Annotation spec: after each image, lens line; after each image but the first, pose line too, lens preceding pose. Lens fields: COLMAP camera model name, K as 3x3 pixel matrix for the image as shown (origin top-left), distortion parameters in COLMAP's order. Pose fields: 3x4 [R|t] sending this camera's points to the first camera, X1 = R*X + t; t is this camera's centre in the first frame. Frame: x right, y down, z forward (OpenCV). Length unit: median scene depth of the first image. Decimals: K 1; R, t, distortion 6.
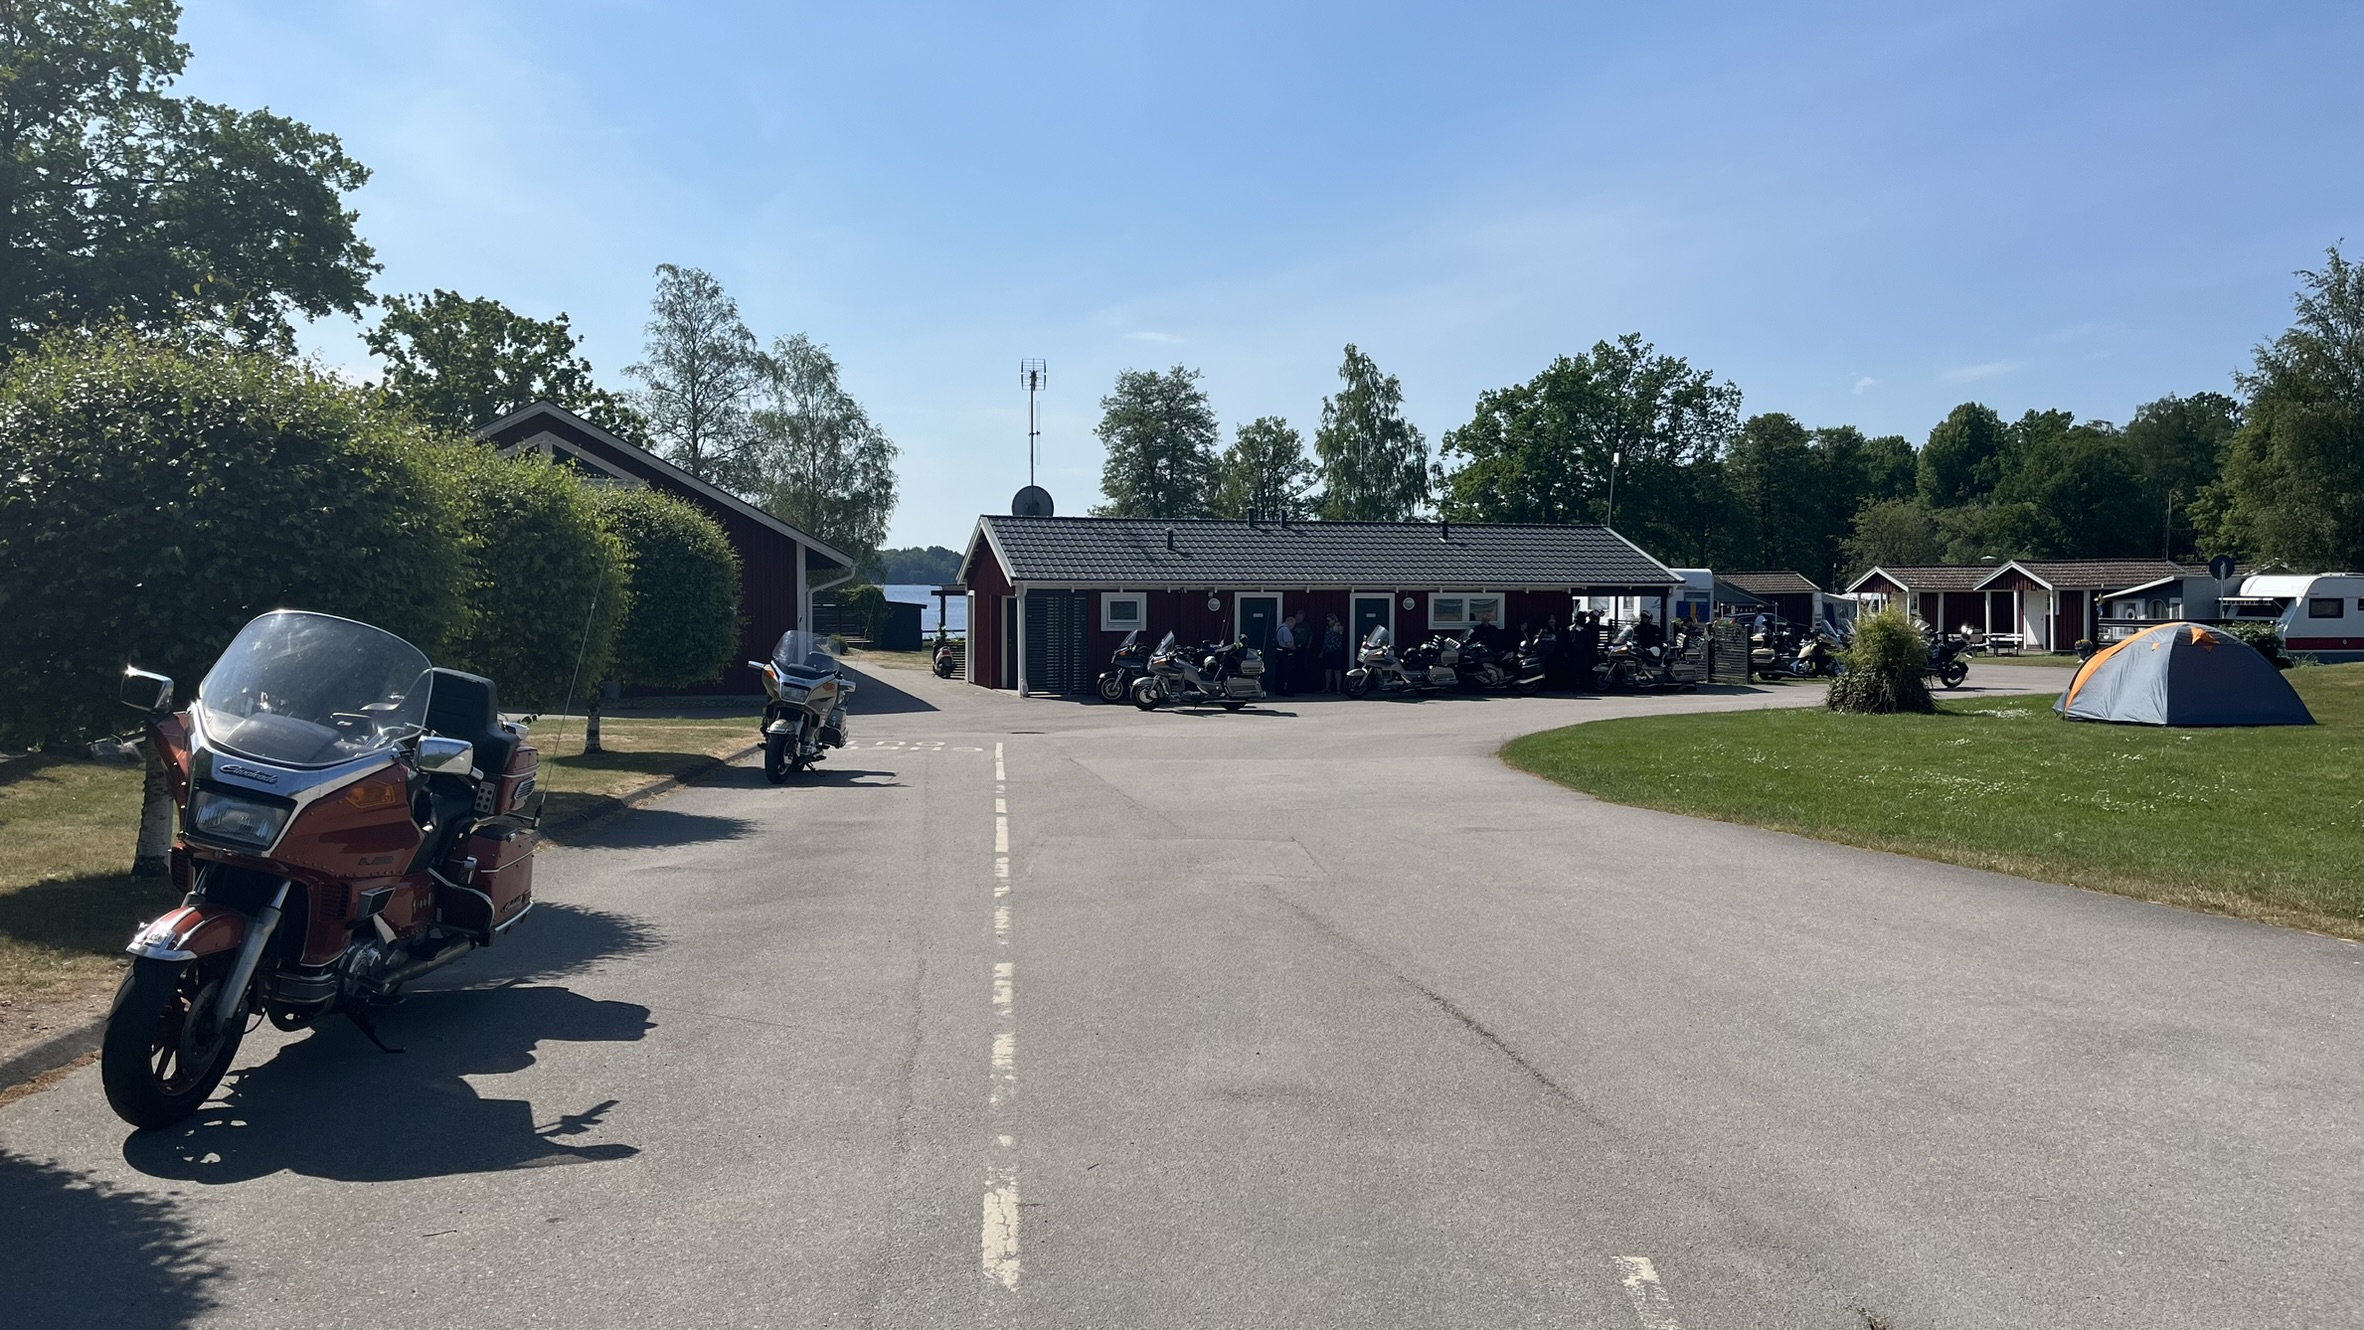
lens RADIAL K [[1828.9, 0, 1185.4], [0, 1828.9, 682.1], [0, 0, 1]] dist [0.083082, -0.135440]
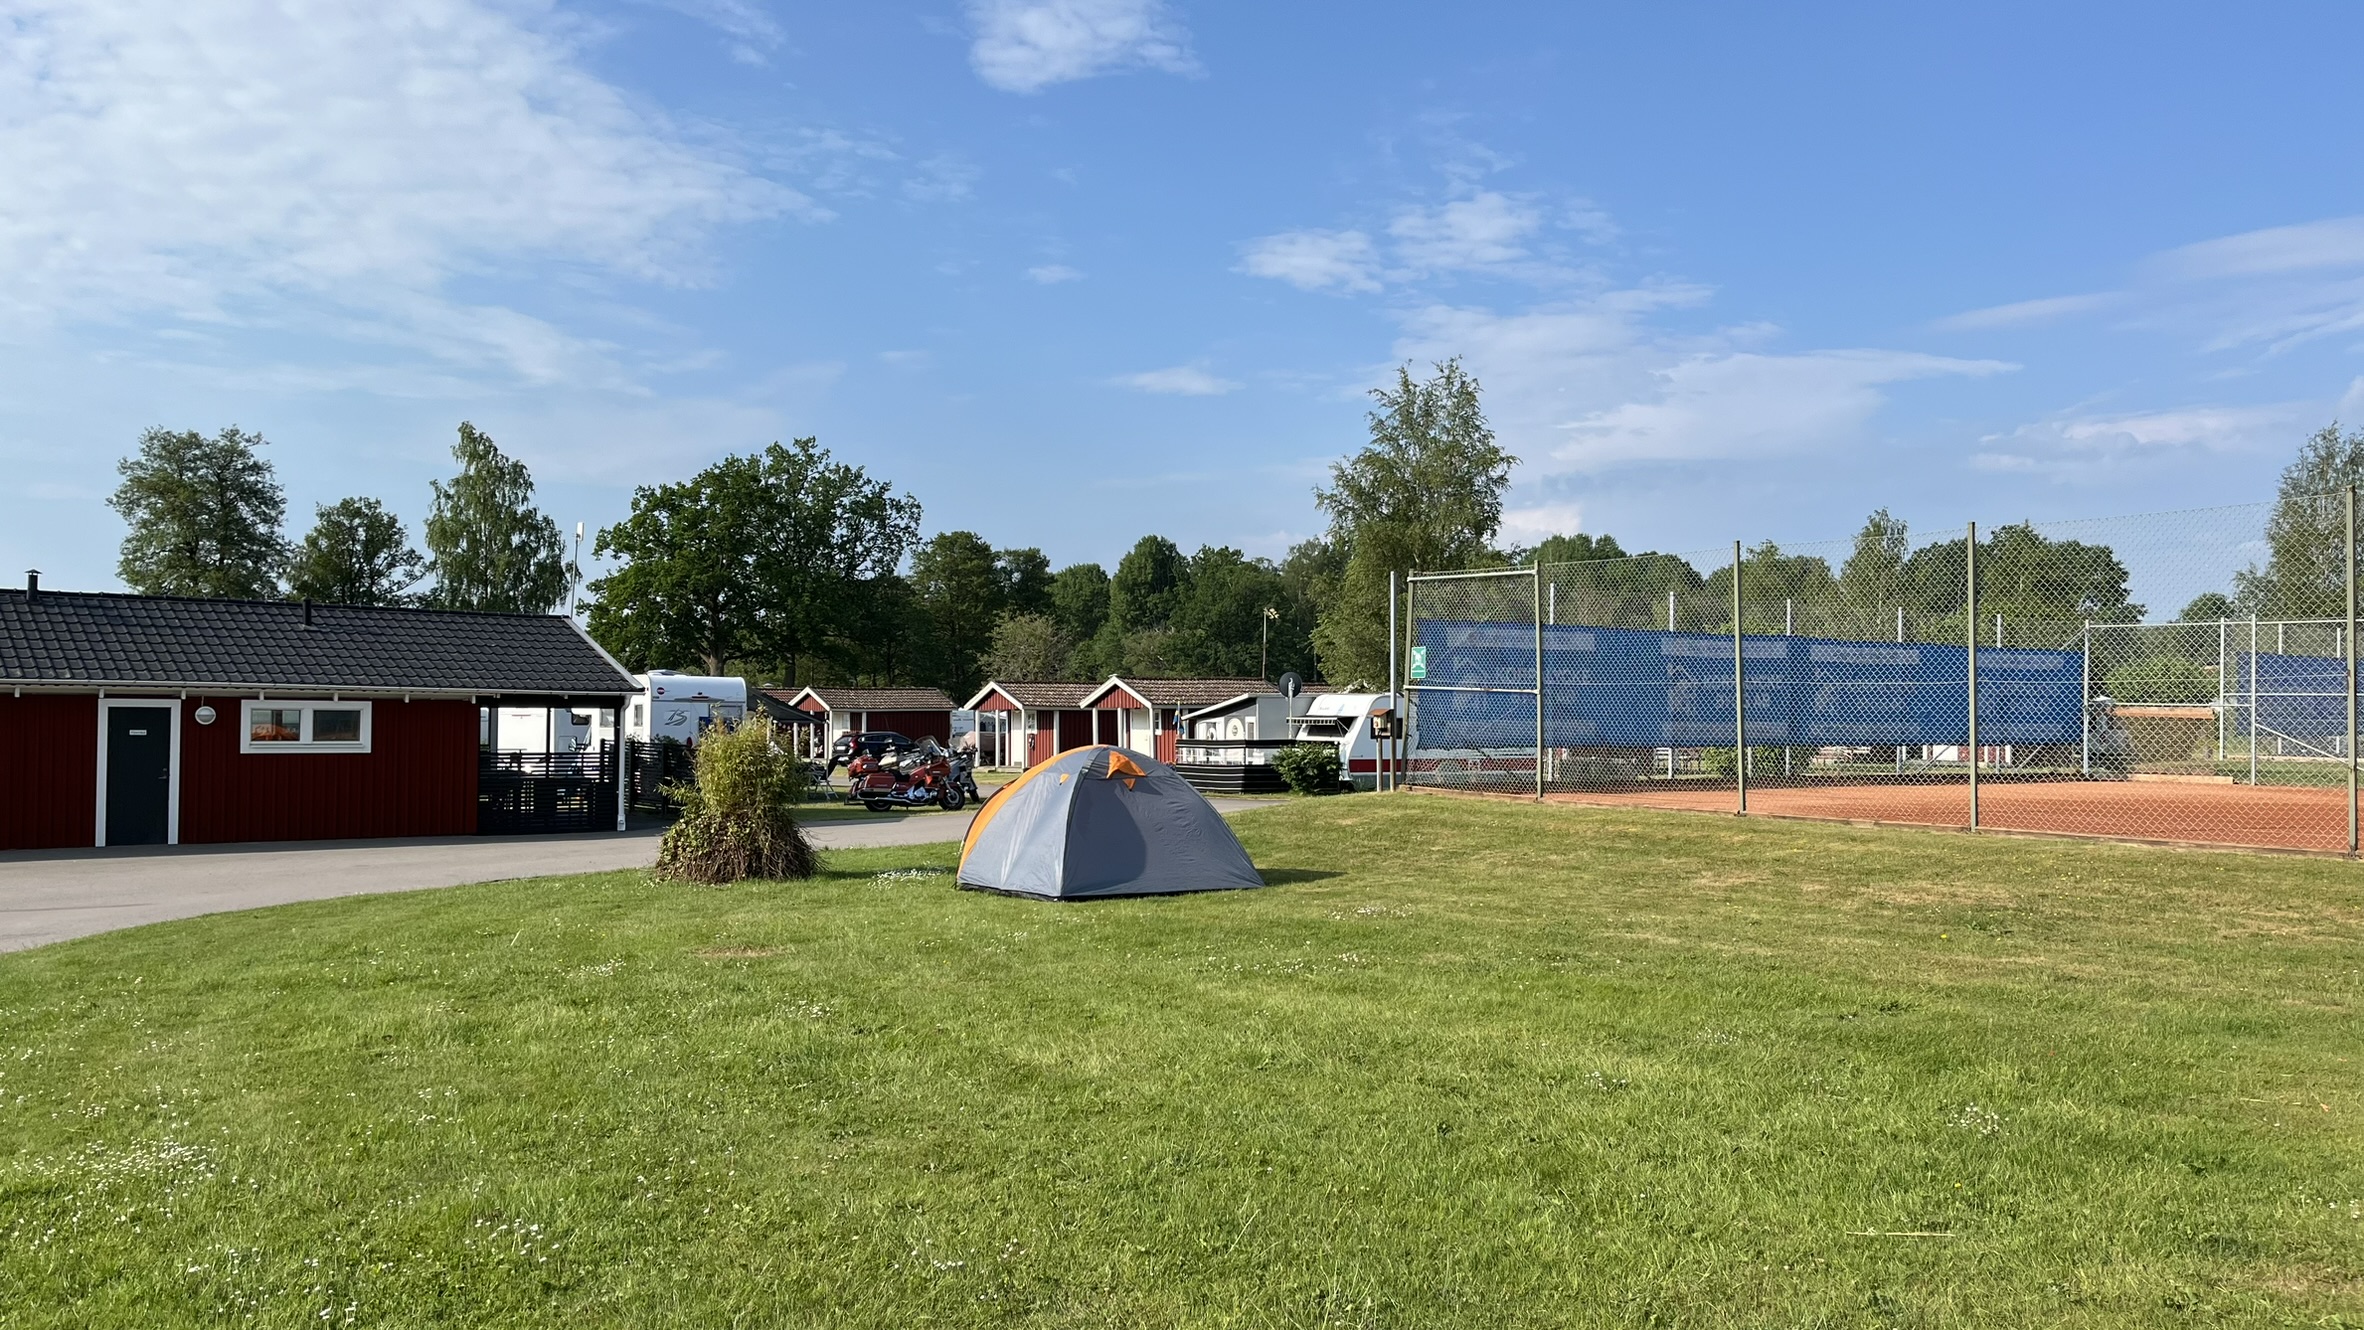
lens RADIAL K [[1789.5, 0, 1242.2], [0, 1789.5, 835.2], [0, 0, 1]] dist [0.000901, 0.002685]
pose [[0.907019, -0.021270, 0.420553, 0.063986], [0.012642, 0.999649, 0.023293, -0.002897], [-0.420900, -0.015811, 0.906969, 0.075902]]
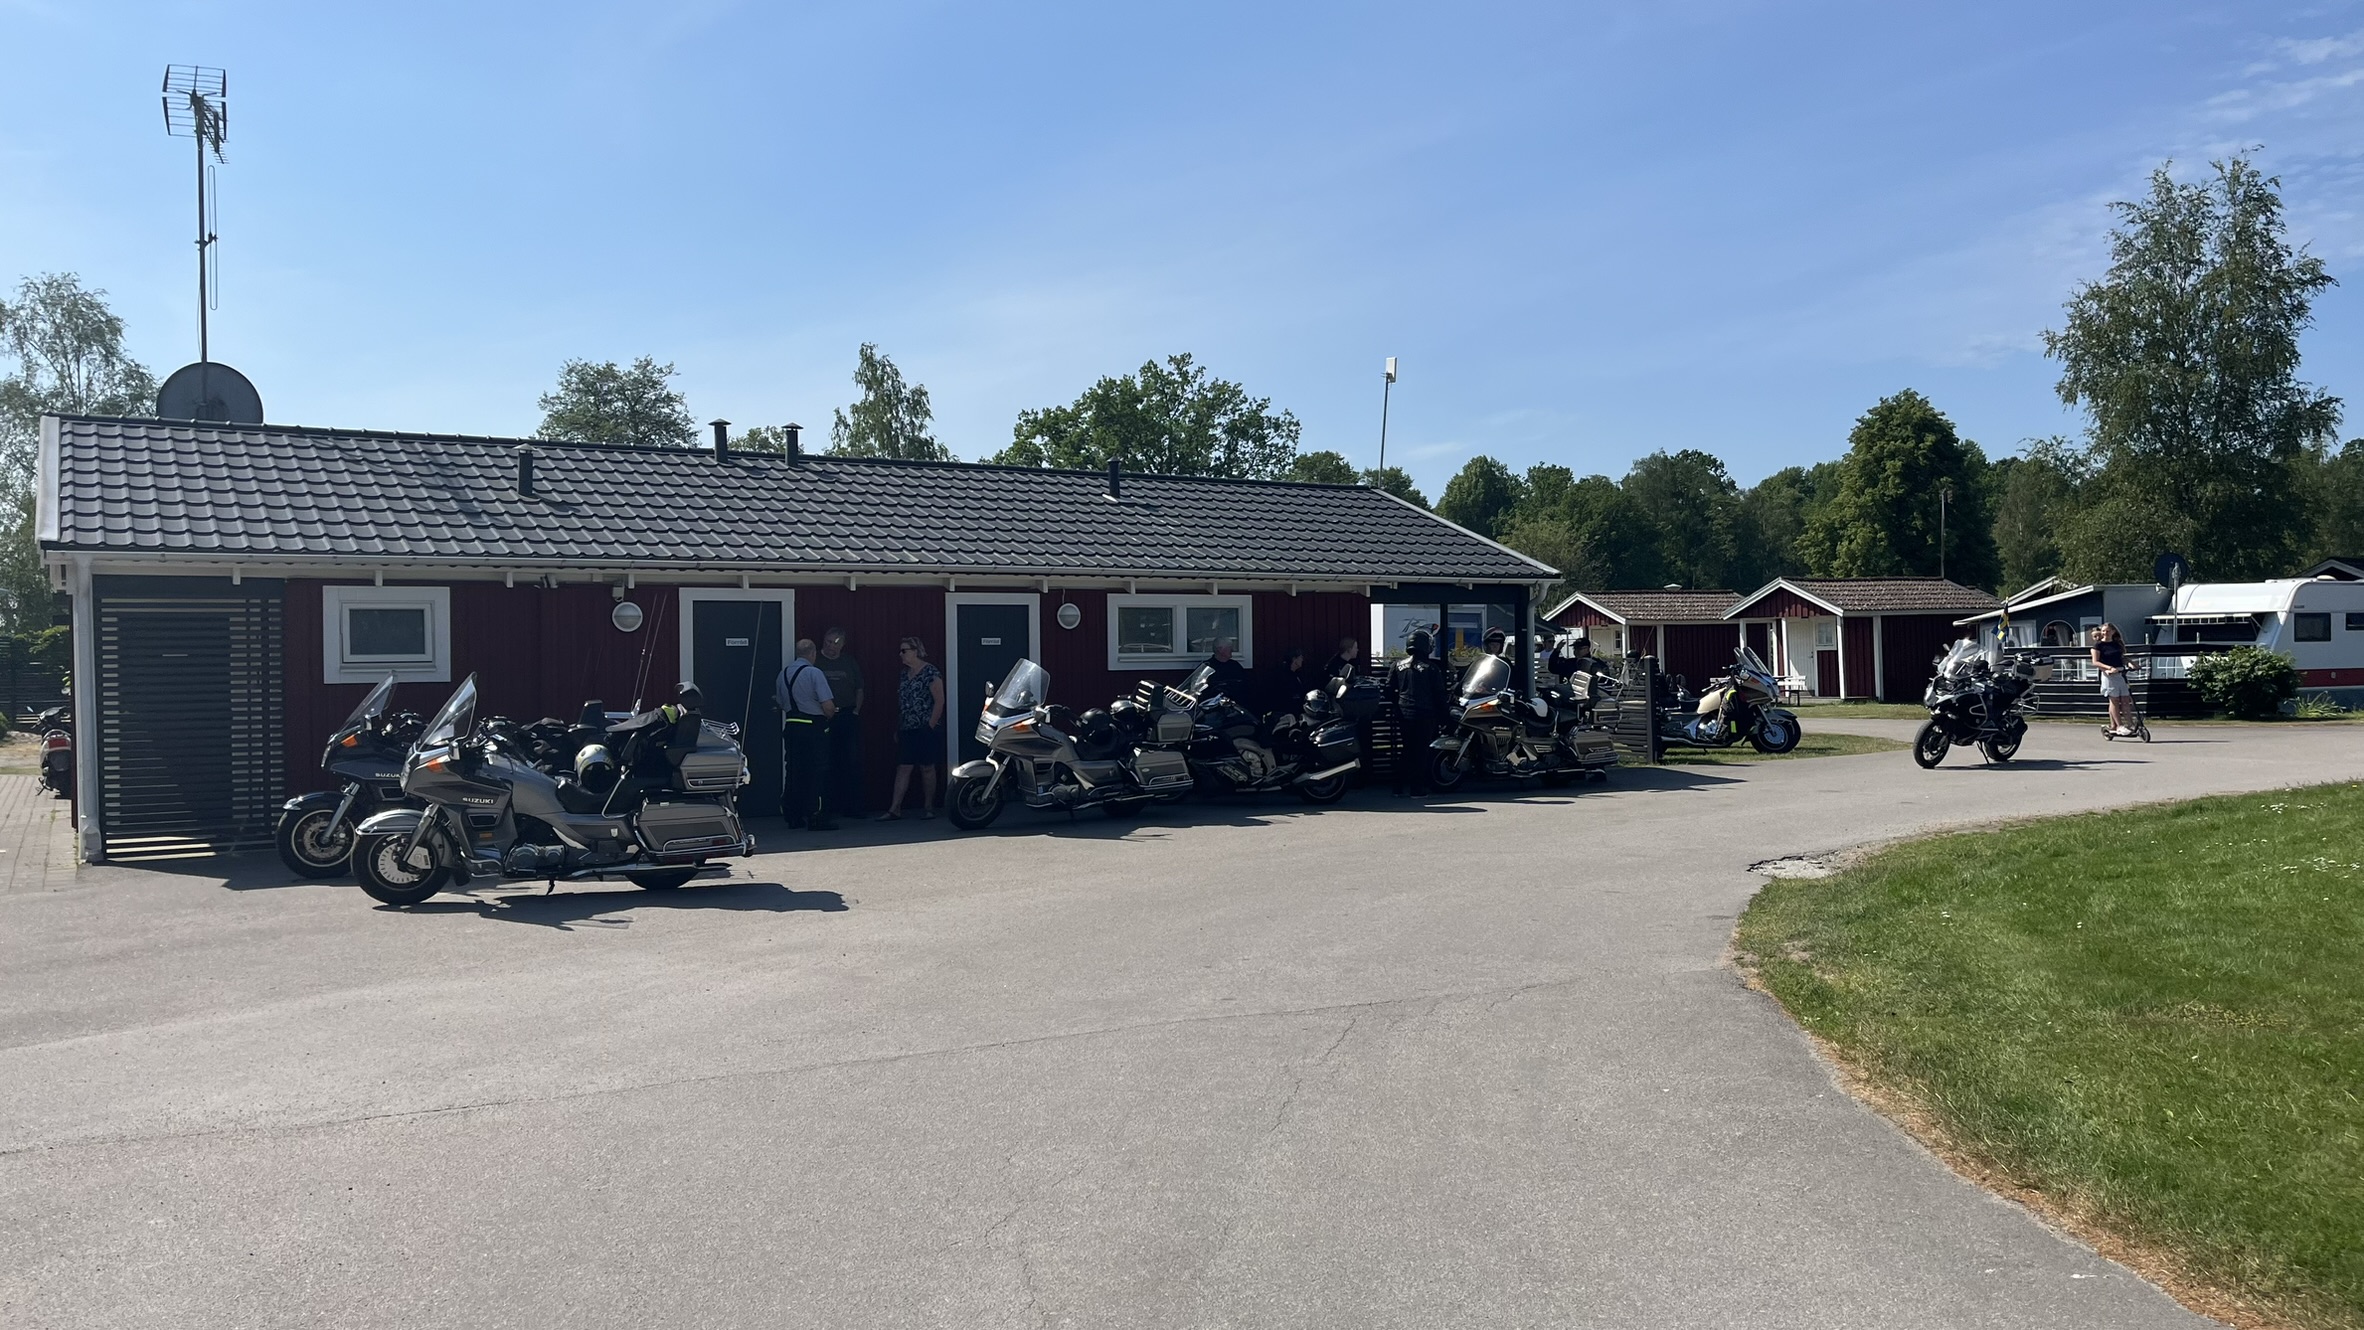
lens RADIAL K [[1828.9, 0, 1185.4], [0, 1828.9, 682.1], [0, 0, 1]] dist [0.083082, -0.135440]
pose [[0.964516, -0.017042, 0.263472, 0.008899], [0.026255, 0.999159, -0.031488, -0.003446], [-0.262714, 0.037288, 0.964153, 0.180420]]
